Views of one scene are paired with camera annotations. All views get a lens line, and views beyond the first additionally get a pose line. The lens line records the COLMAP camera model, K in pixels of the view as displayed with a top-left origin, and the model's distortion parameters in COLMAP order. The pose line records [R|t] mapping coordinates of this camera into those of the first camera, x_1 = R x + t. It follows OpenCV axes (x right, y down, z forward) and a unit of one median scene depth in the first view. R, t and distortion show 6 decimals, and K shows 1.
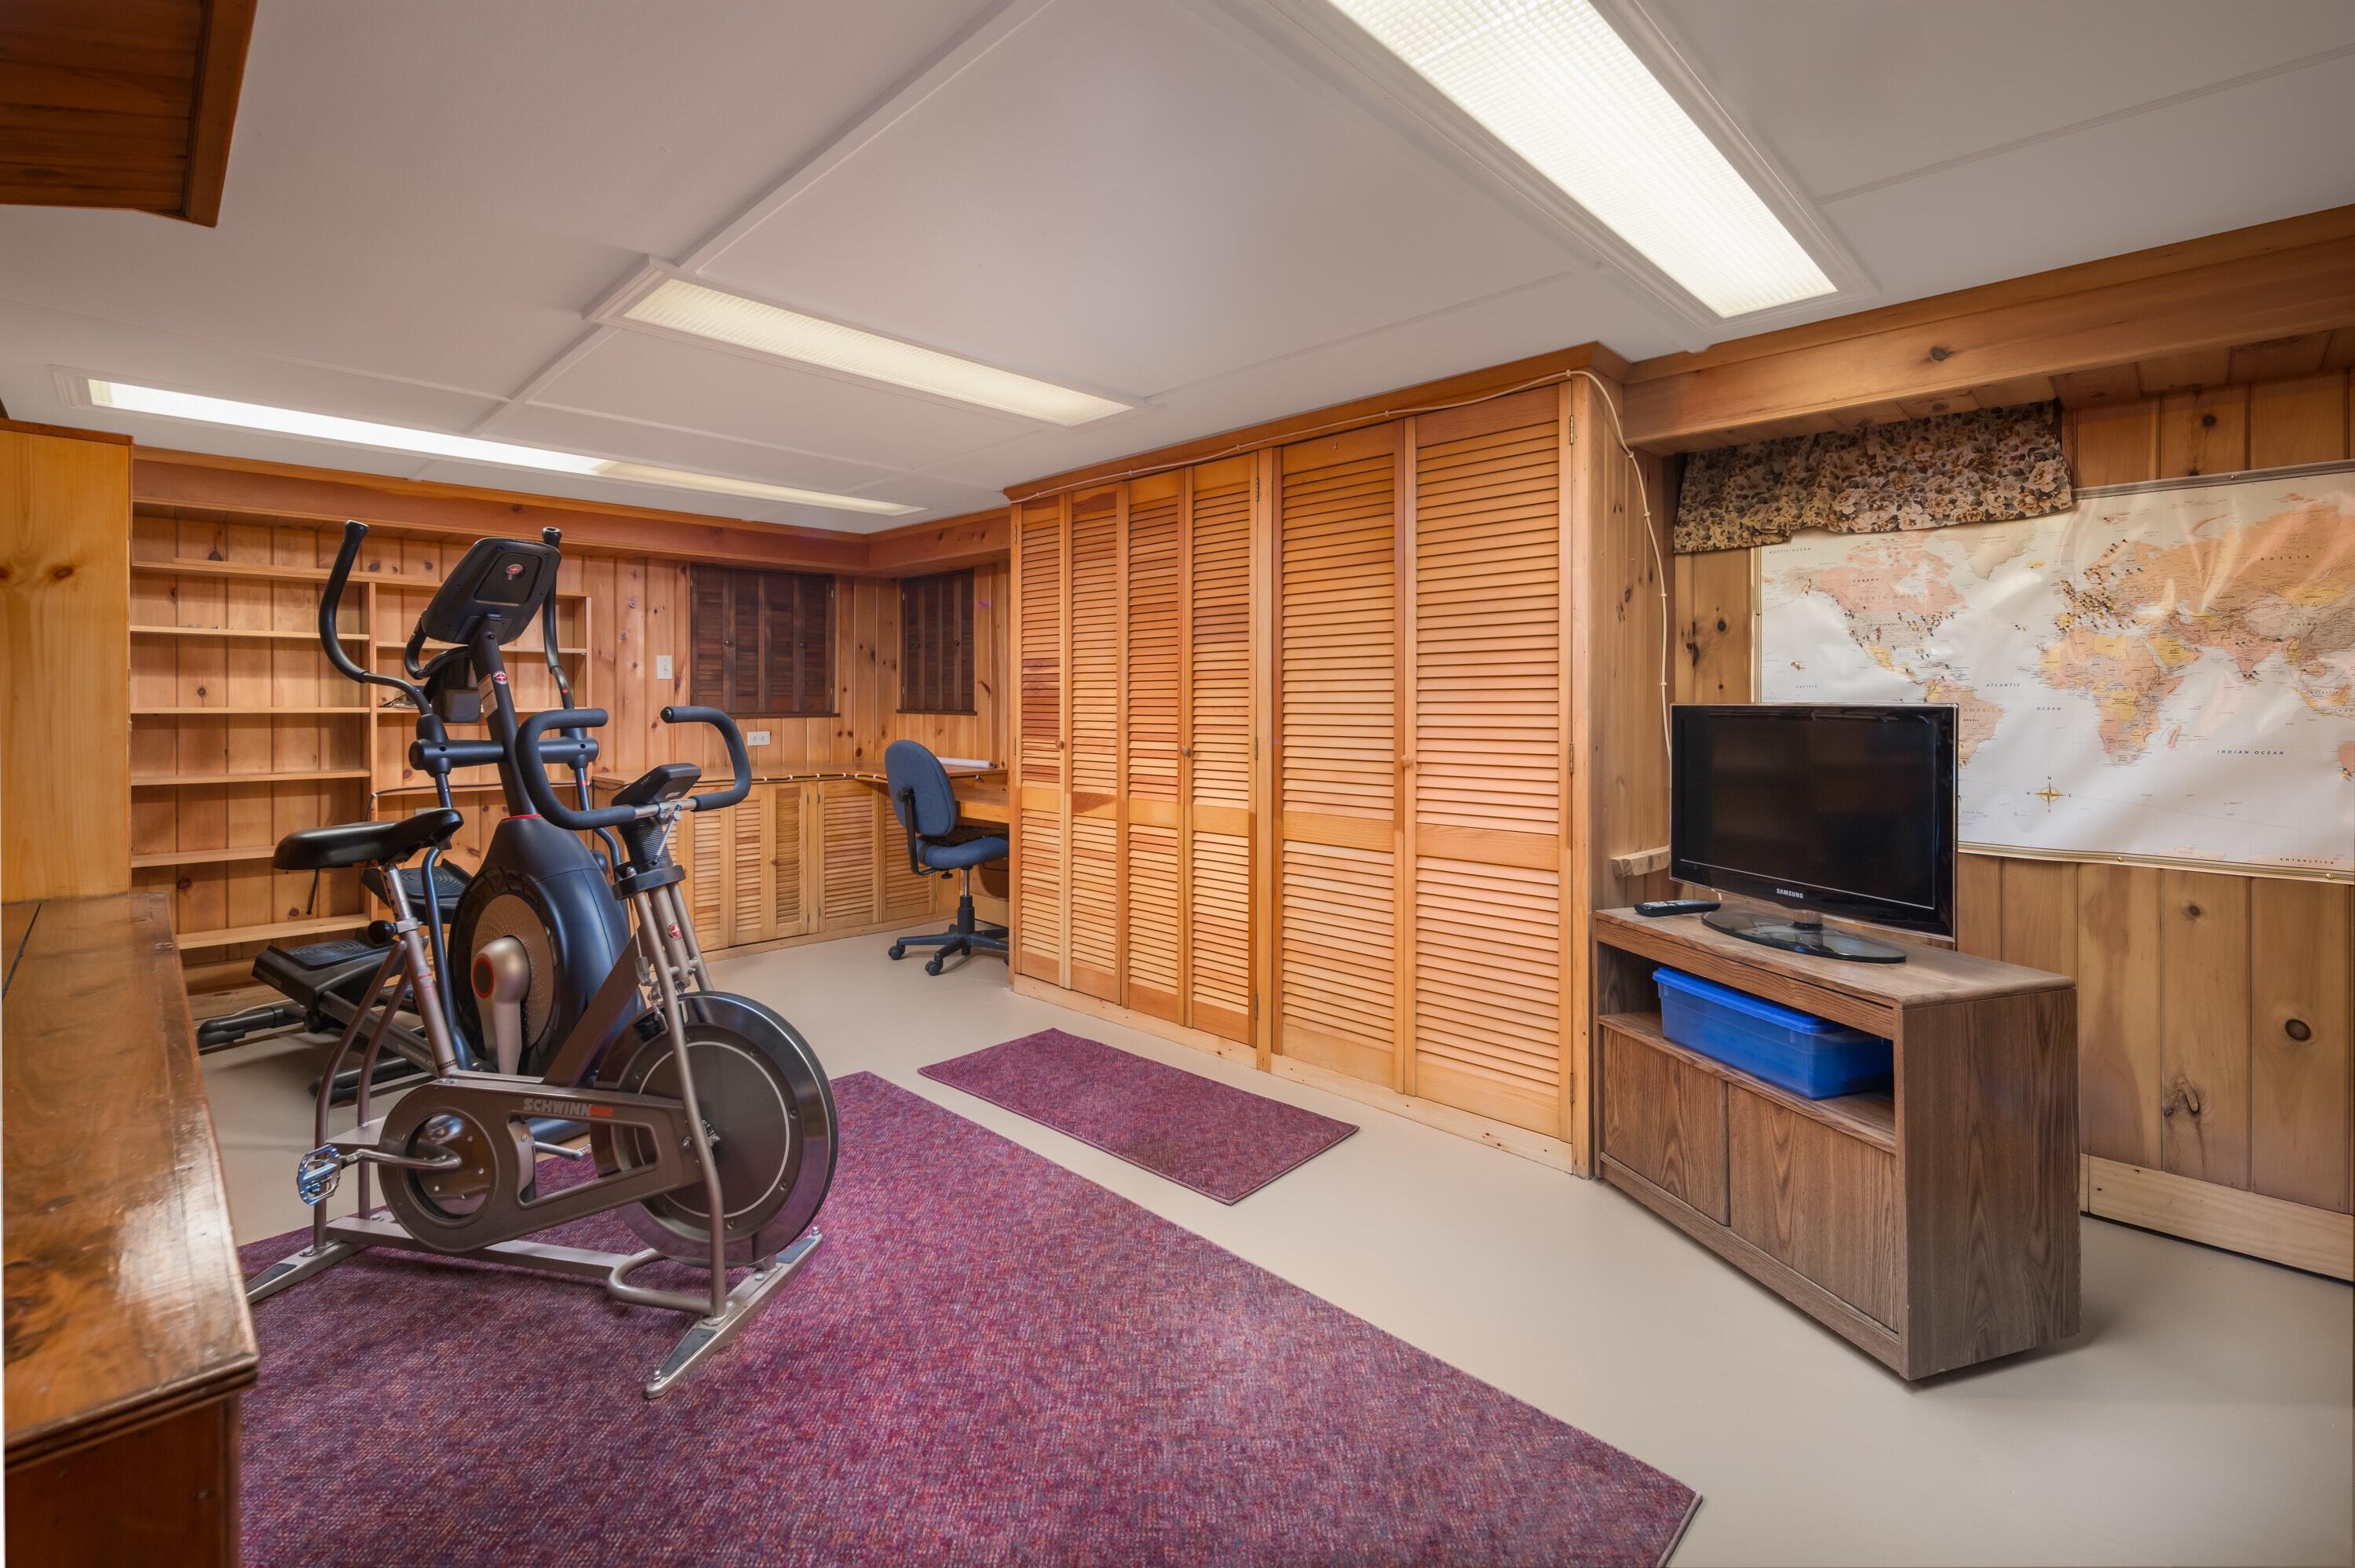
lens RADIAL K [[1021.2, 0, 1184.4], [0, 1021.2, 707.7], [0, 0, 1]] dist [-0.008699, -0.000698]
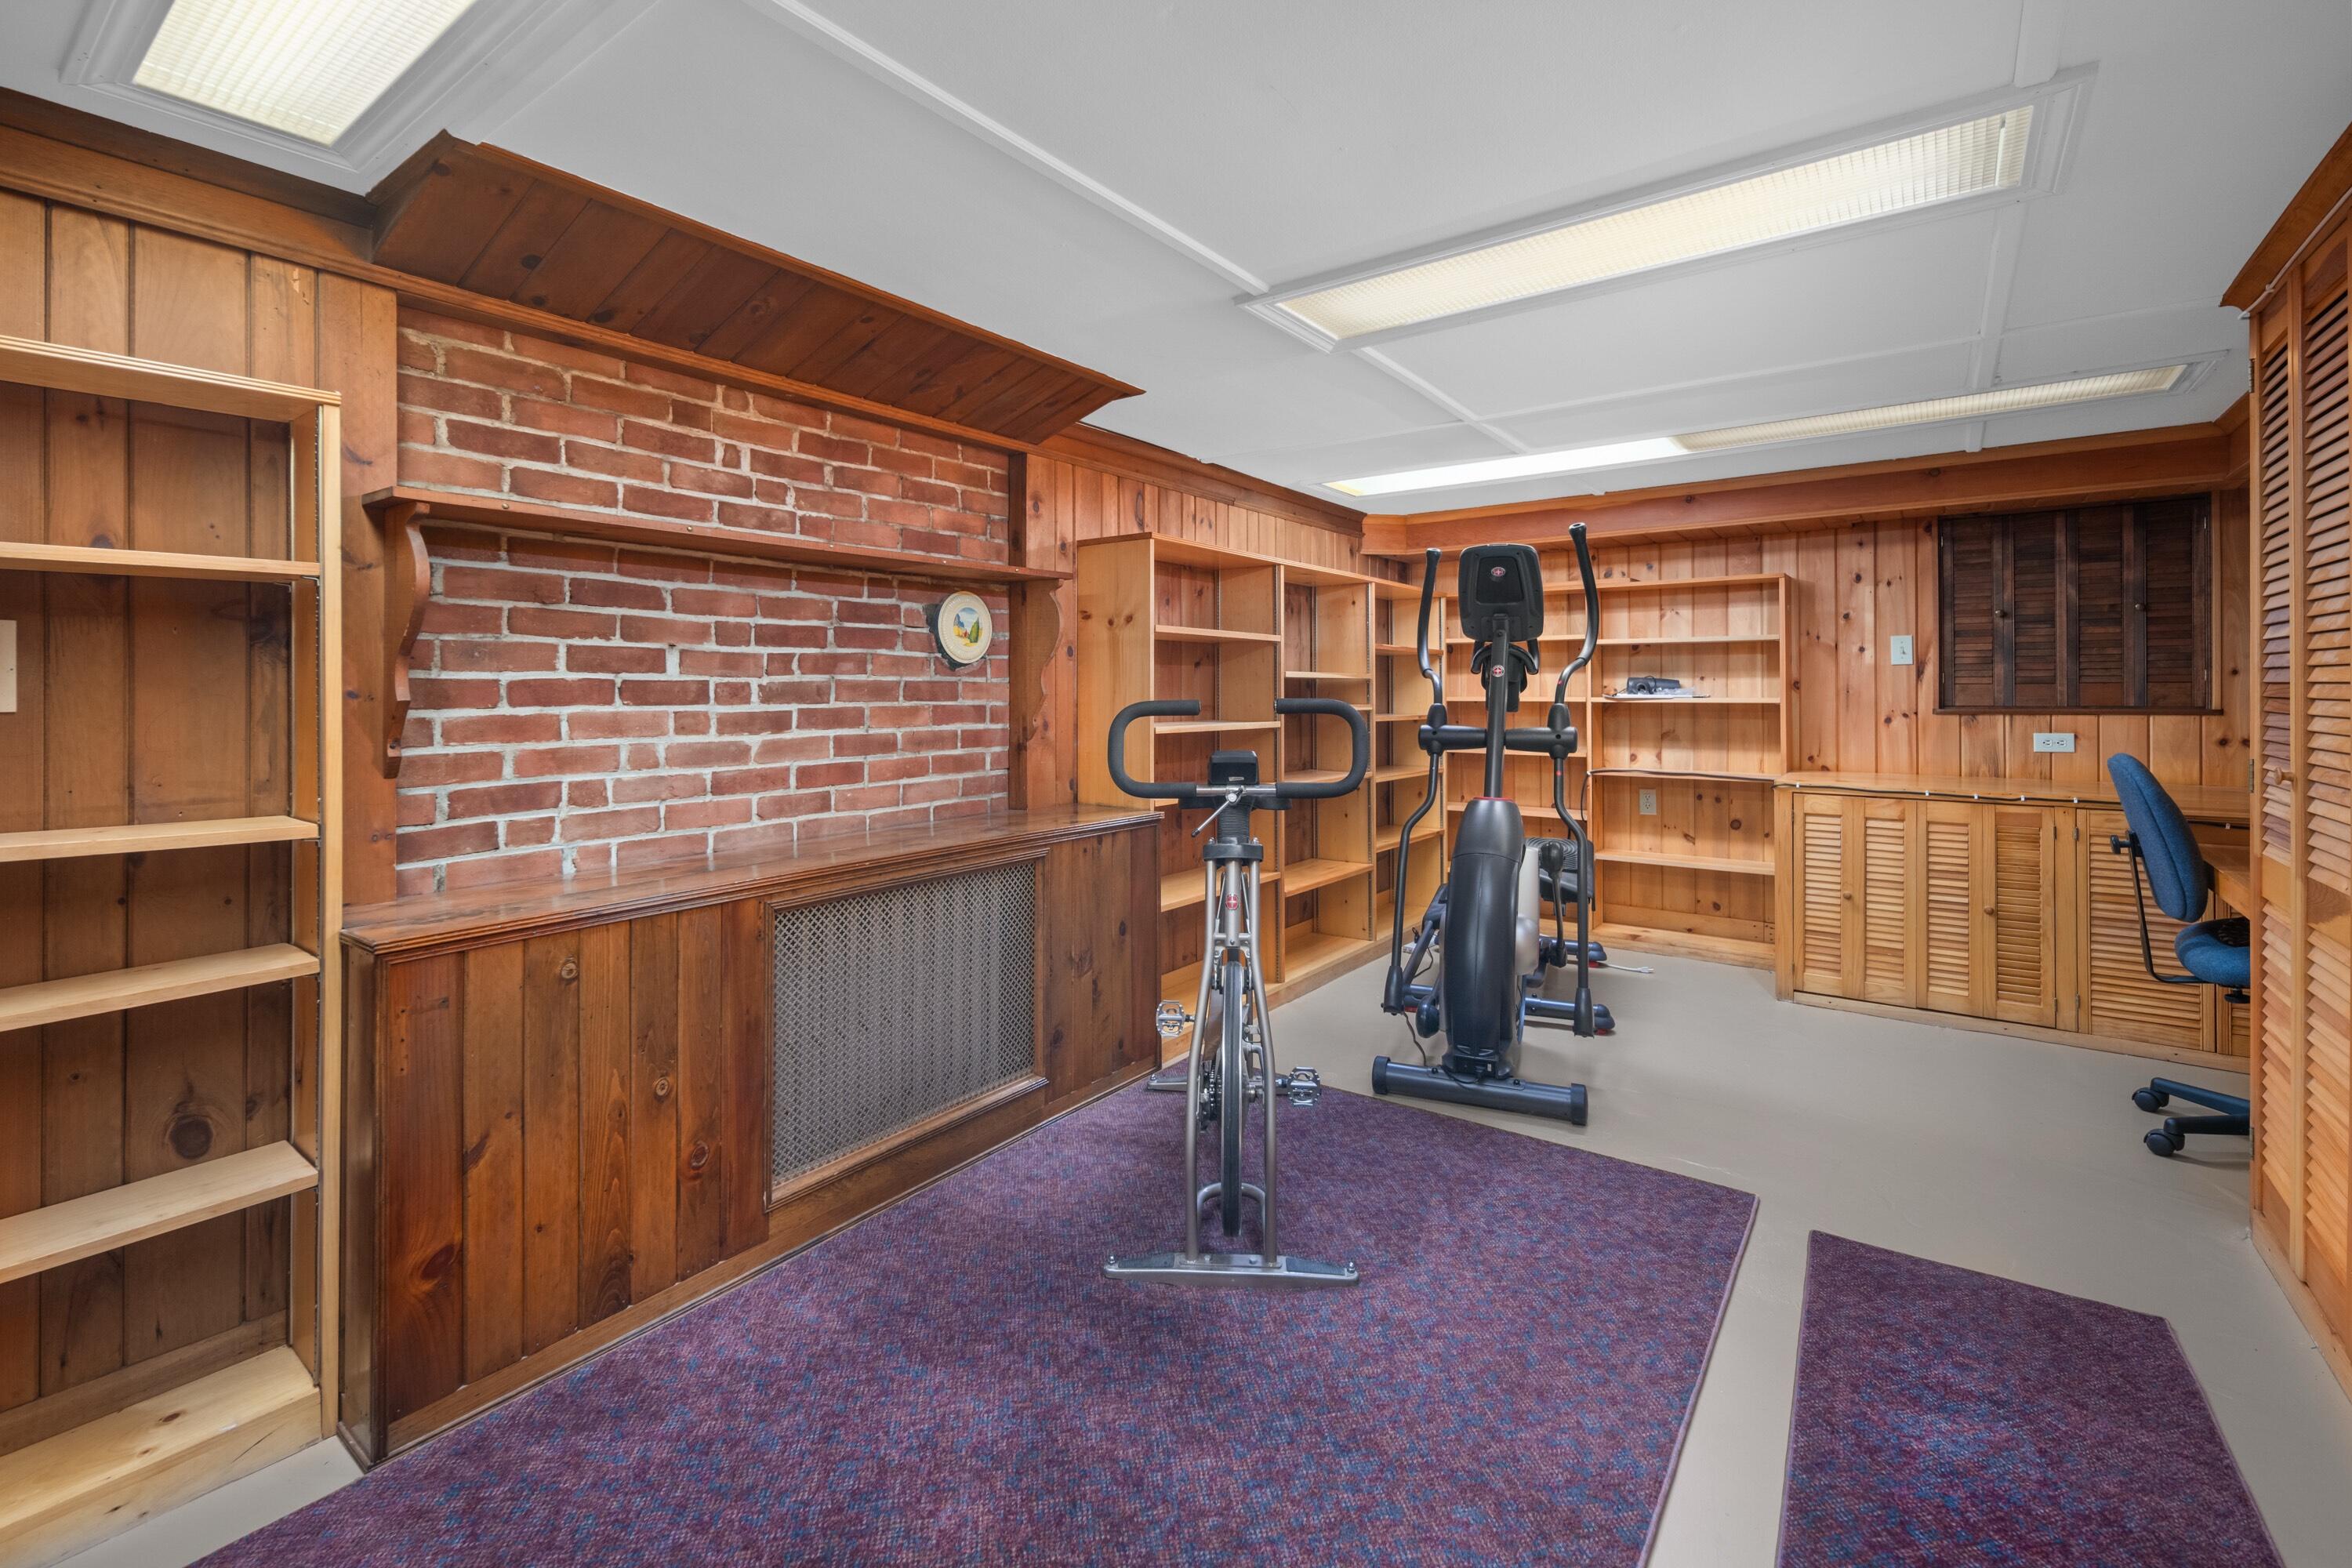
lens RADIAL K [[1020.0, 0, 1166.8], [0, 1020.0, 687.6], [0, 0, 1]] dist [-0.008699, -0.000698]
pose [[0.129877, -0.004017, -0.991522, 0.230424], [-0.003757, 0.999983, -0.004543, -0.003288], [0.991523, 0.004315, 0.129859, 0.307799]]
